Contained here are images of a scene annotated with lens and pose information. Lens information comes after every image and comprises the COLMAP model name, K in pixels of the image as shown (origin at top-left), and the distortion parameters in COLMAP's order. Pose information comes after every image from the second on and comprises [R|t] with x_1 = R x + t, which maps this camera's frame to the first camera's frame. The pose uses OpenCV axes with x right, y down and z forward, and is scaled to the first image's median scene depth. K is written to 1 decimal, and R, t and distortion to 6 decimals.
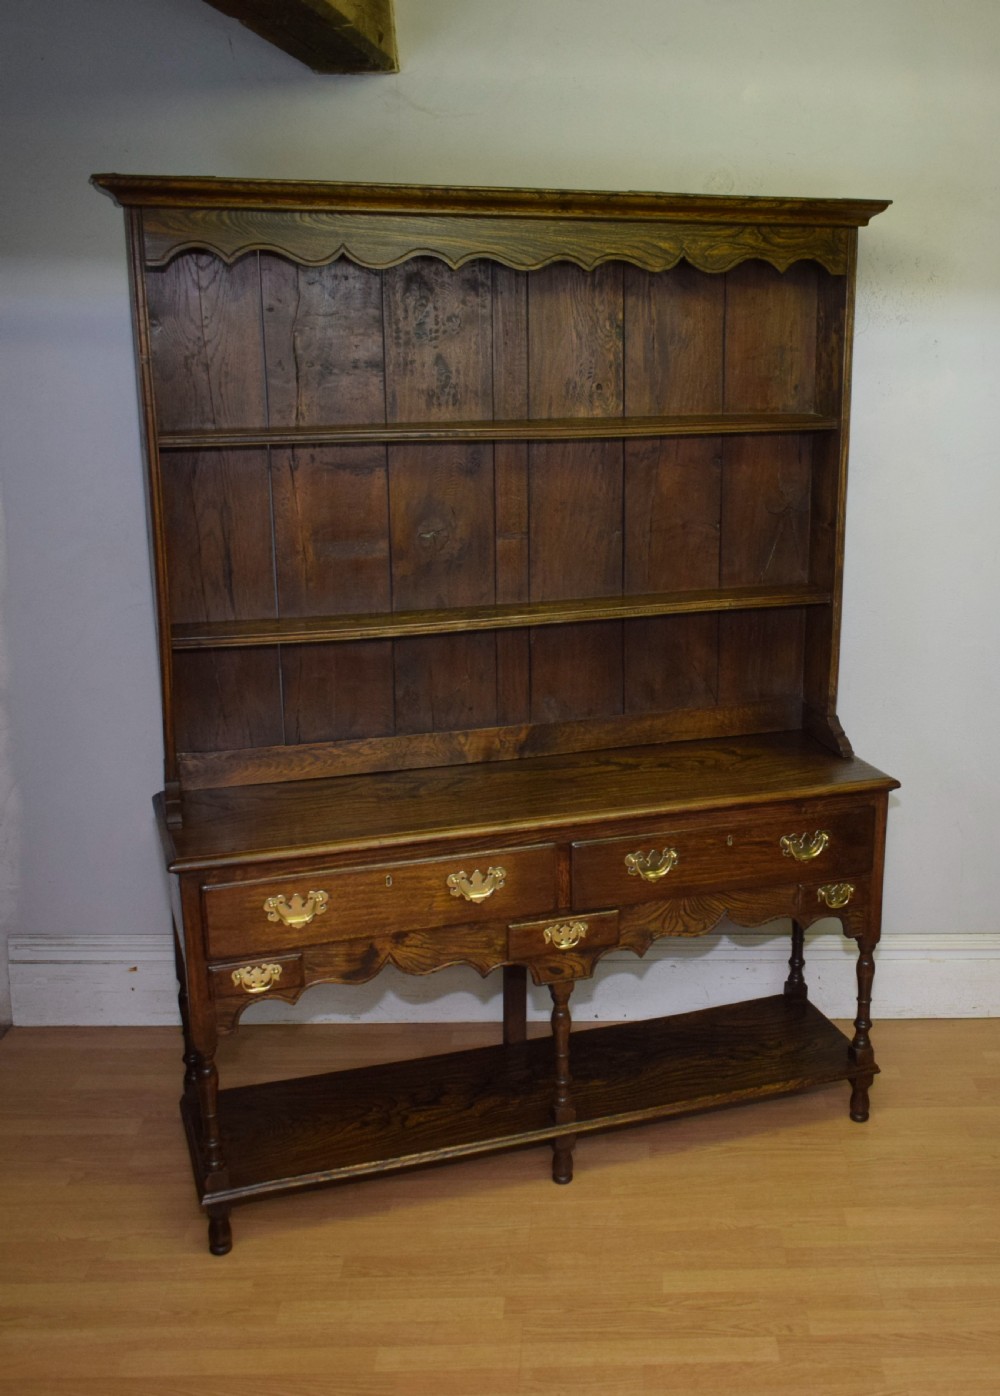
lens RADIAL K [[1619.5, 0, 725.6], [0, 1619.5, 701.2], [0, 0, 1]] dist [-0.020577, 0.000000]
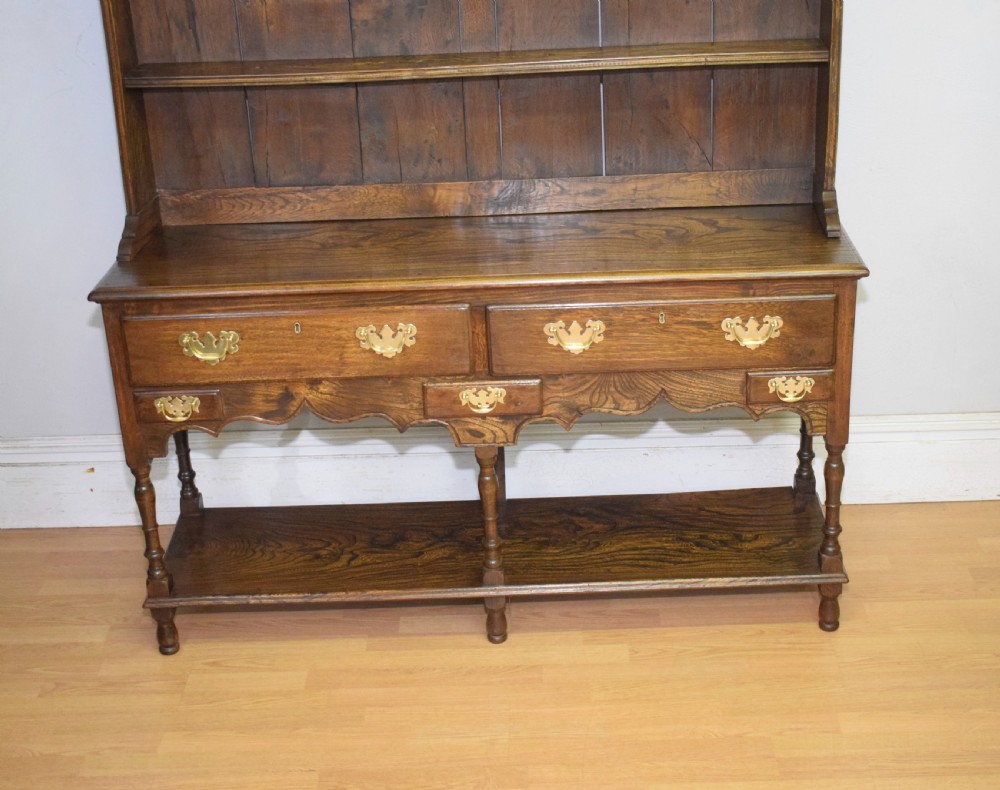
lens RADIAL K [[1592.6, 0, 542.1], [0, 1592.6, 411.4], [0, 0, 1]] dist [-0.025516, 0.000000]
pose [[0.922488, 0.110340, -0.369921, 0.288229], [-0.050065, 0.984383, 0.168773, -0.012445], [0.382766, -0.137171, 0.913605, 0.131061]]
